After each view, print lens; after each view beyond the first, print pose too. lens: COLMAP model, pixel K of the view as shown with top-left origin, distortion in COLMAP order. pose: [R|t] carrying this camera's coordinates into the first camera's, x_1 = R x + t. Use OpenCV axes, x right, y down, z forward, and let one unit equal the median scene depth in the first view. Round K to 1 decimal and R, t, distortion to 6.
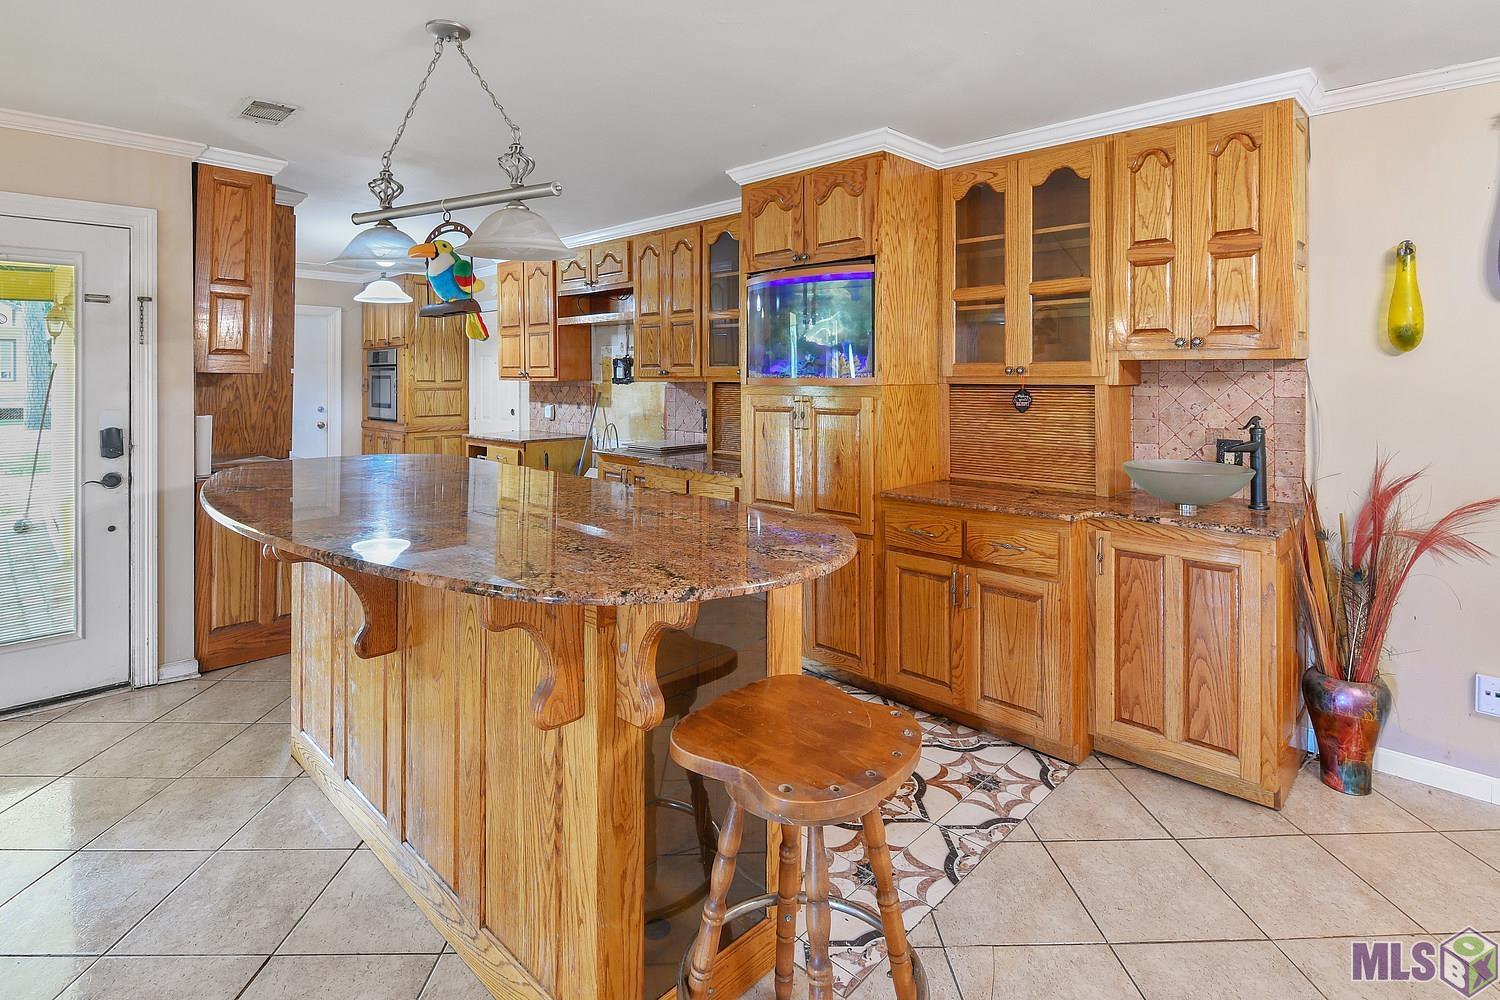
lens RADIAL K [[727.6, 0, 765.7], [0, 727.6, 369.2], [0, 0, 1]] dist [0.001854, -0.001506]
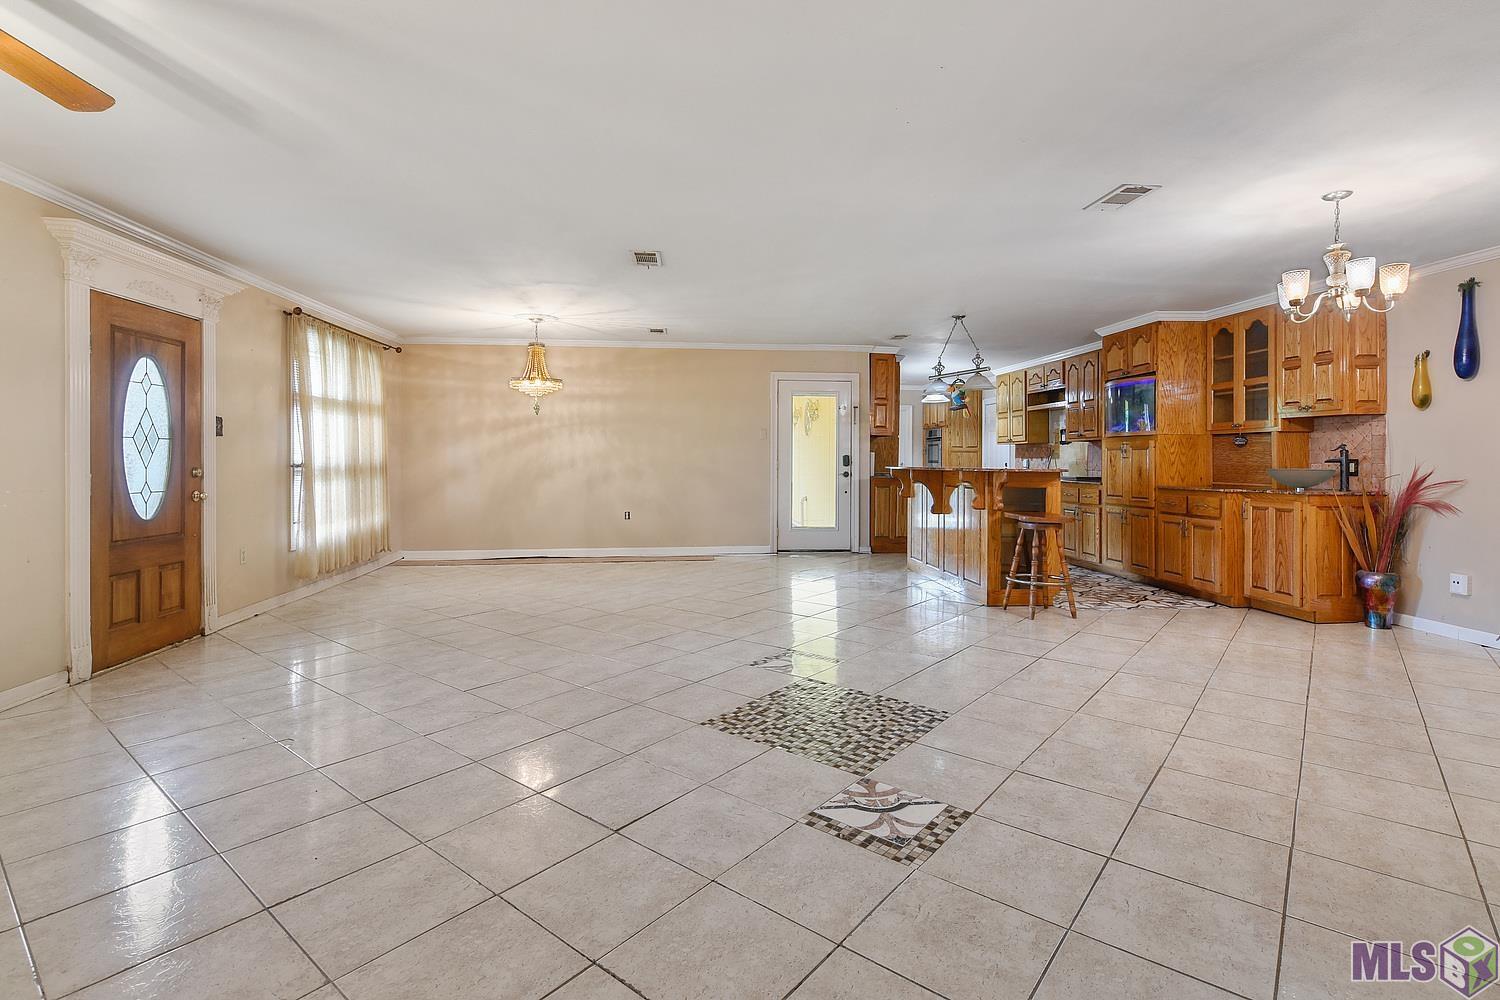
lens RADIAL K [[727.6, 0, 774.5], [0, 727.6, 457.9], [0, 0, 1]] dist [0.001854, -0.001506]
pose [[0.769840, 0.002897, -0.638231, 0.625151], [-0.001050, 0.999994, 0.003273, 0.081285], [0.638237, -0.001850, 0.769838, -1.251756]]
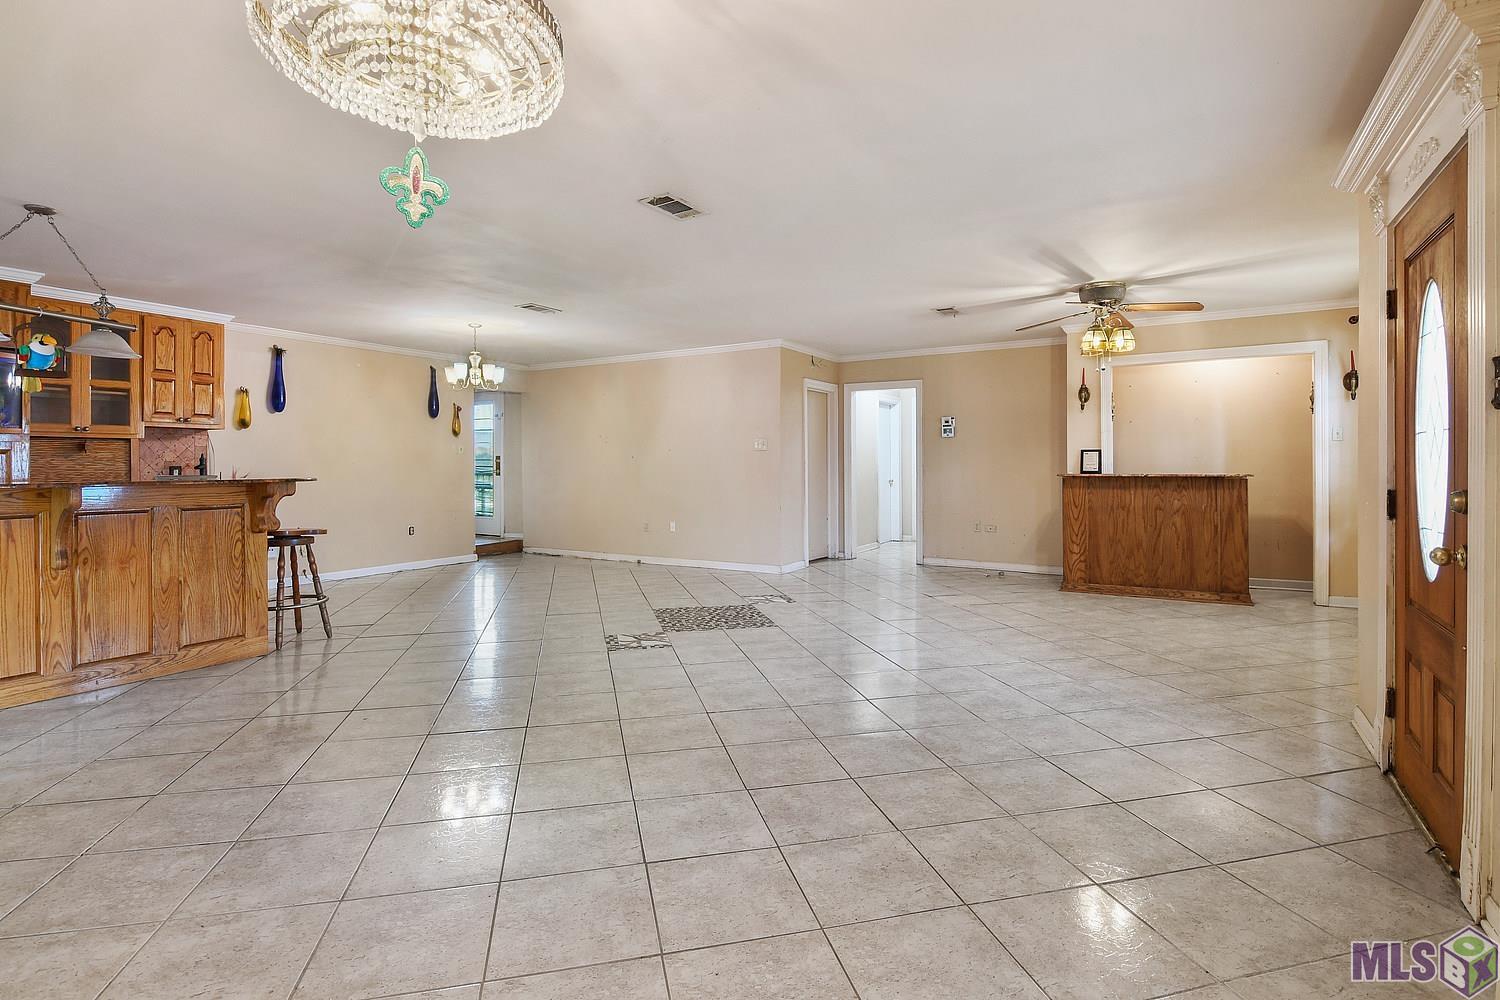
lens RADIAL K [[727.6, 0, 731.8], [0, 727.6, 469.0], [0, 0, 1]] dist [0.001854, -0.001506]
pose [[-0.208685, -0.002327, 0.977980, -1.640875], [0.000259, 0.999997, 0.002435, 0.091569], [-0.977983, 0.000761, -0.208684, -0.140875]]
